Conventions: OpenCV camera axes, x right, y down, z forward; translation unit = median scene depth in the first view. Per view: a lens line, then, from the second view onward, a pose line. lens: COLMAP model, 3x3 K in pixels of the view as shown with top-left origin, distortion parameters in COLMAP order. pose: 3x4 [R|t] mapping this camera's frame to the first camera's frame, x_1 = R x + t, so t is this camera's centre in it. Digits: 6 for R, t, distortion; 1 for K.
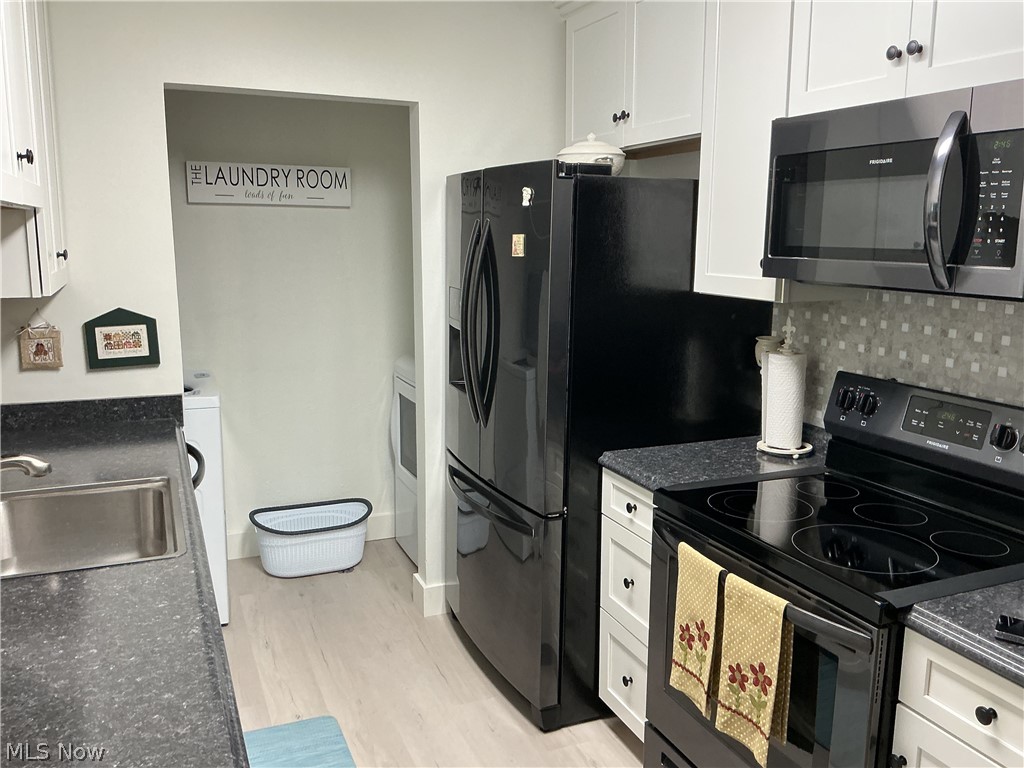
lens RADIAL K [[838.5, 0, 511.8], [0, 838.5, 382.8], [0, 0, 1]] dist [0.055545, -0.117703]
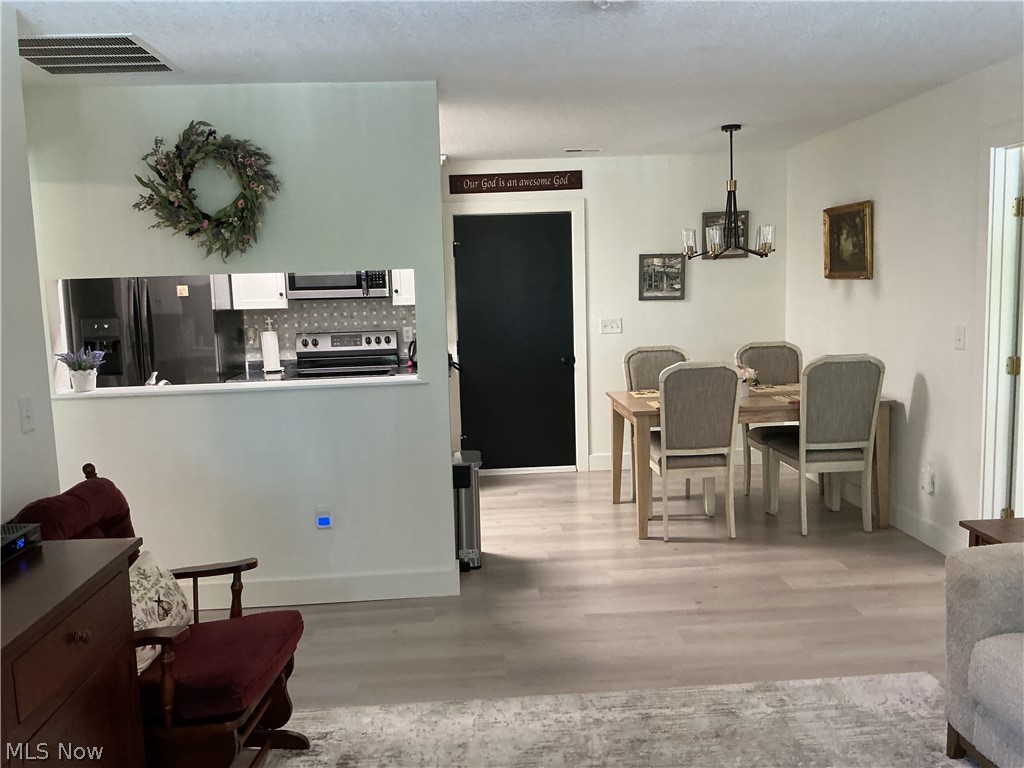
lens RADIAL K [[838.5, 0, 512.2], [0, 838.5, 381.6], [0, 0, 1]] dist [0.055545, -0.117703]
pose [[0.344289, -0.131930, 0.929548, -2.040915], [0.193811, 0.978740, 0.067127, 0.096244], [-0.918642, 0.157046, 0.362539, -0.626656]]
